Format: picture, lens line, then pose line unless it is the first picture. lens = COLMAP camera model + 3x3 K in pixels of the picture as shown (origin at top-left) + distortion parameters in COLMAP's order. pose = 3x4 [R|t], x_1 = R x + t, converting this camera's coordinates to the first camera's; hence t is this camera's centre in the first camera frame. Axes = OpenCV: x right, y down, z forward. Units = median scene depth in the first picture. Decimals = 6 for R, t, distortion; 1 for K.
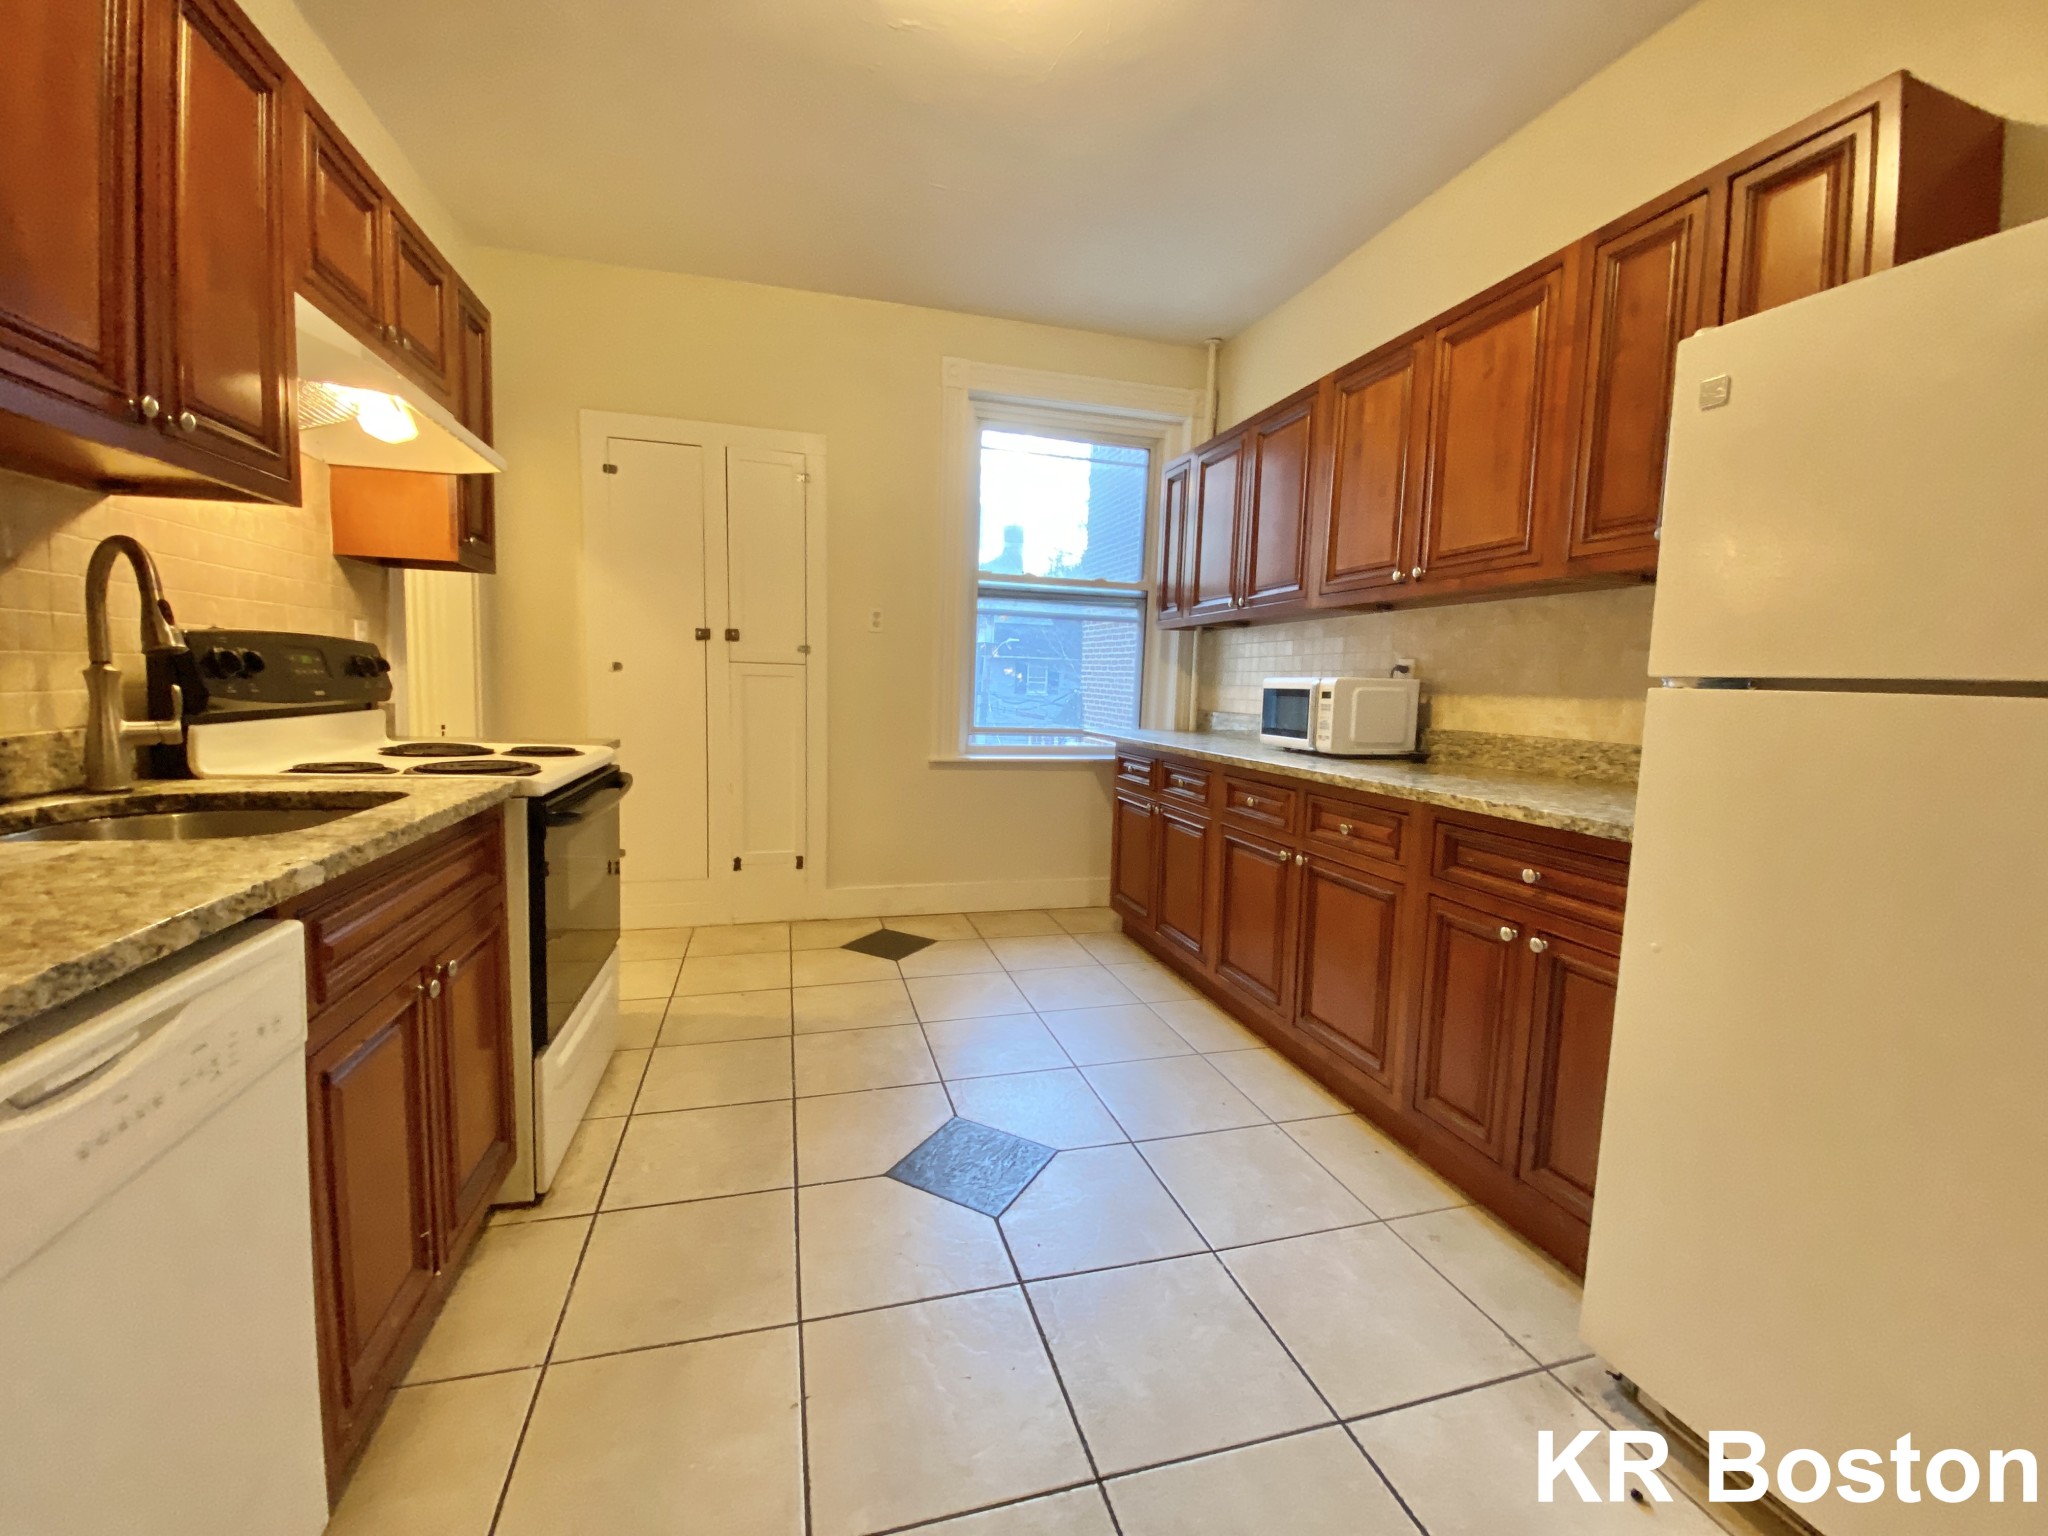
lens RADIAL K [[841.2, 0, 1027.8], [0, 841.2, 759.3], [0, 0, 1]] dist [0.000358, -0.000289]
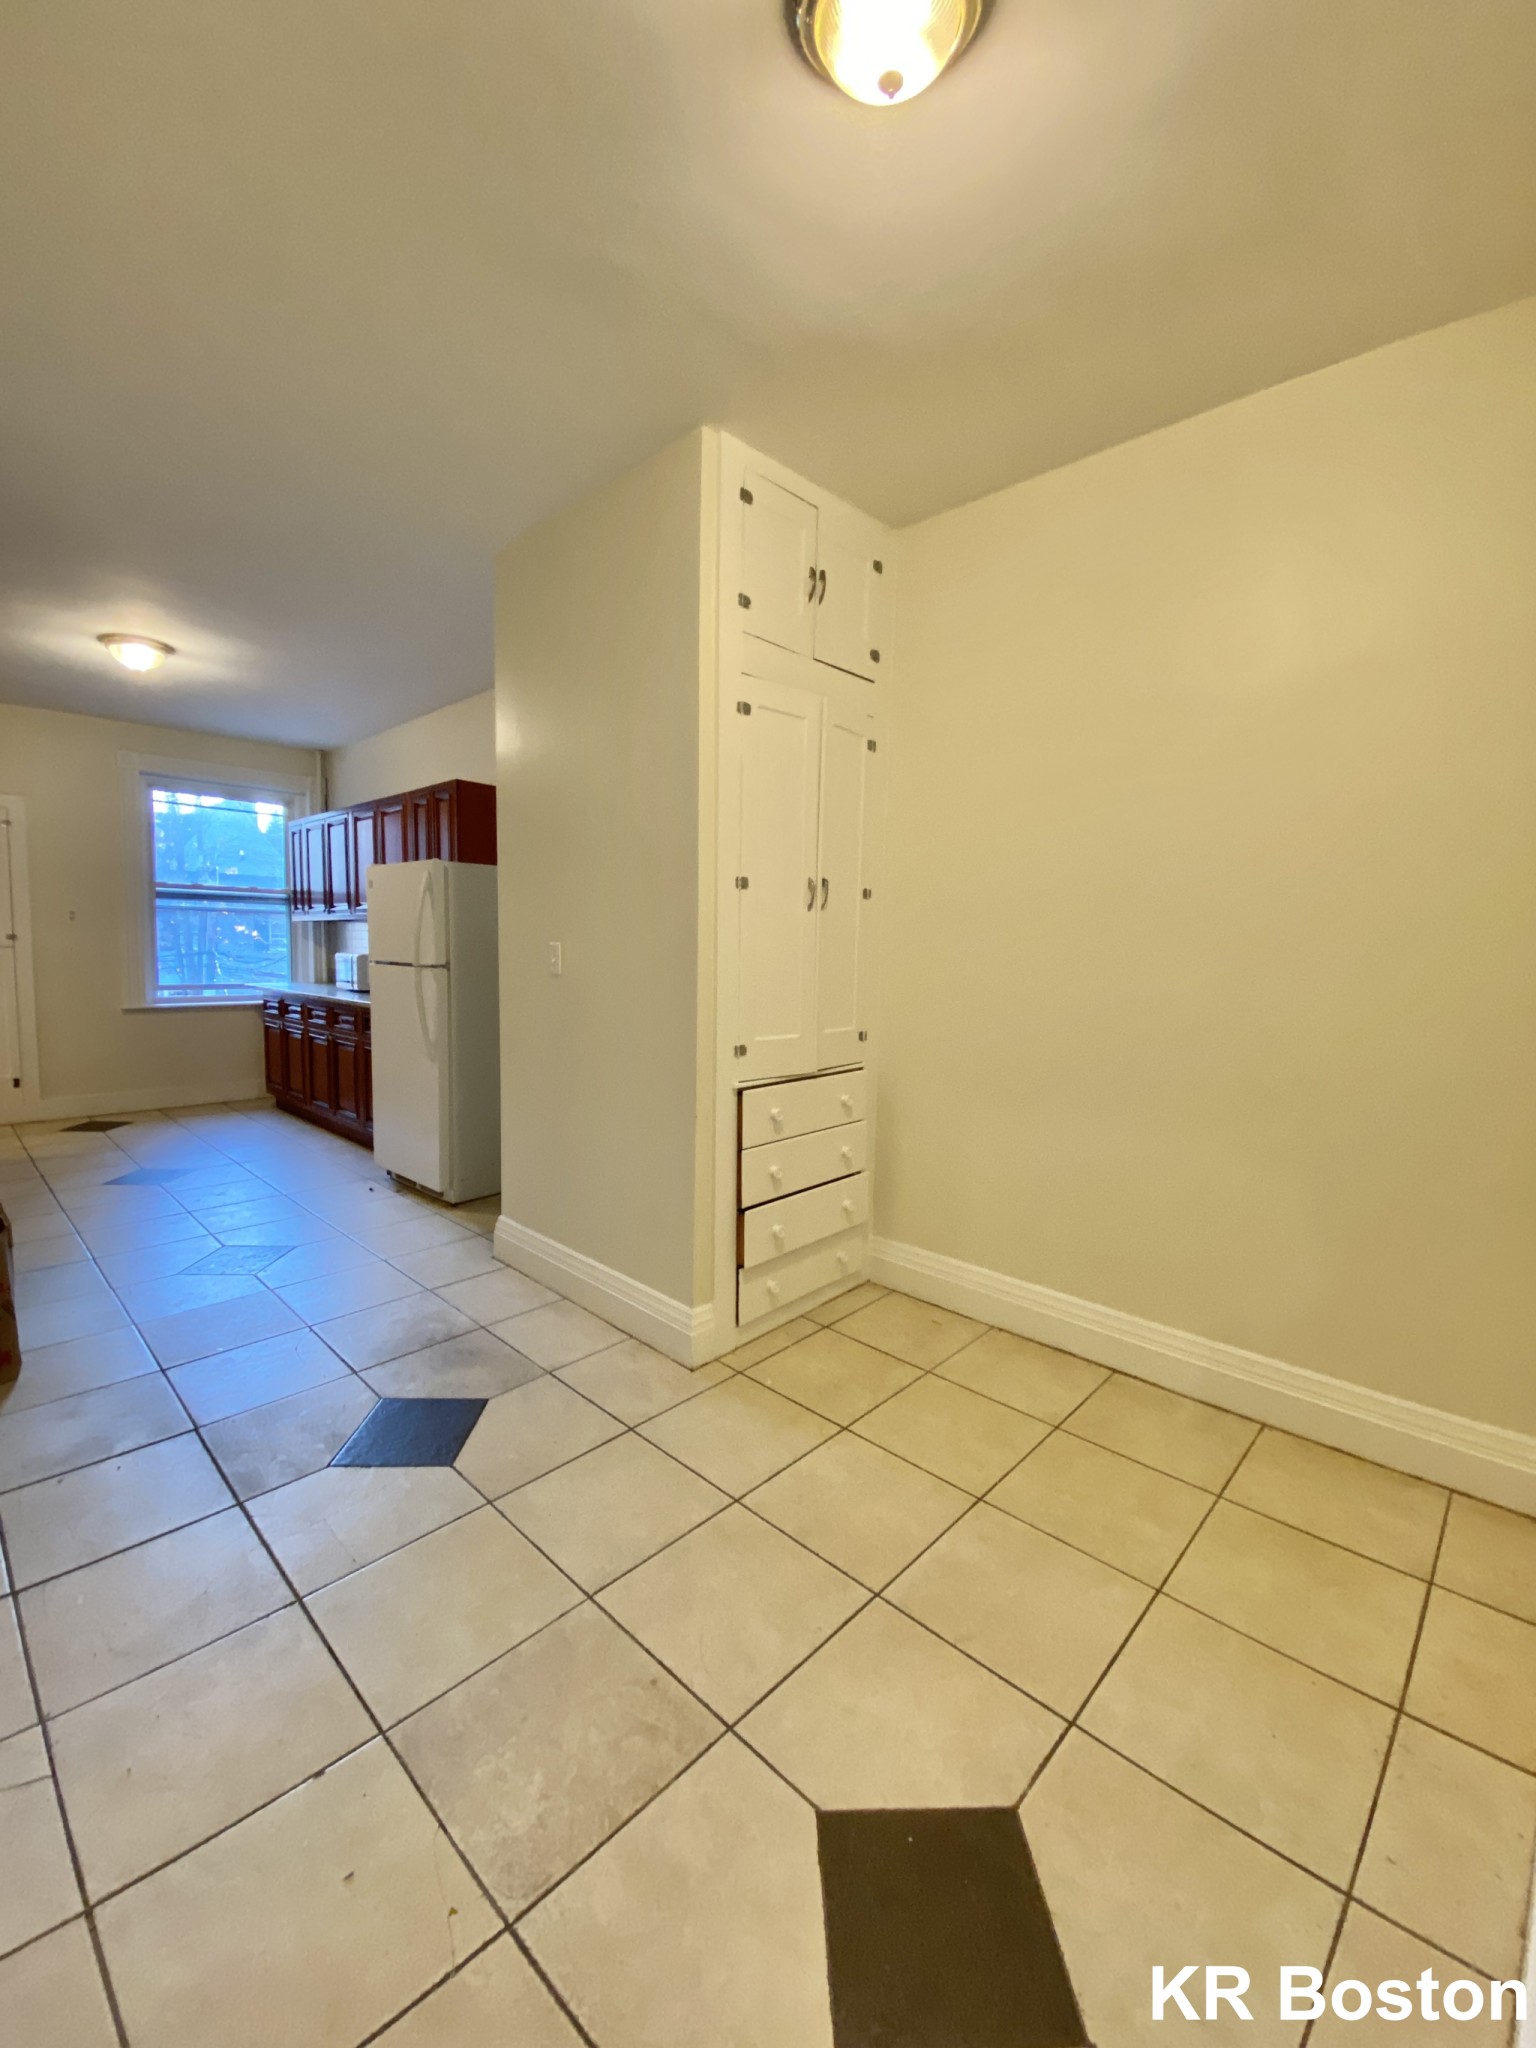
lens RADIAL K [[841.2, 0, 756.4], [0, 841.2, 1009.6], [0, 0, 1]] dist [0.000358, -0.000289]
pose [[0.868254, -0.051184, 0.493473, 0.119306], [0.053023, 0.998540, 0.010277, 0.045620], [-0.493279, 0.017242, 0.869700, -0.831340]]
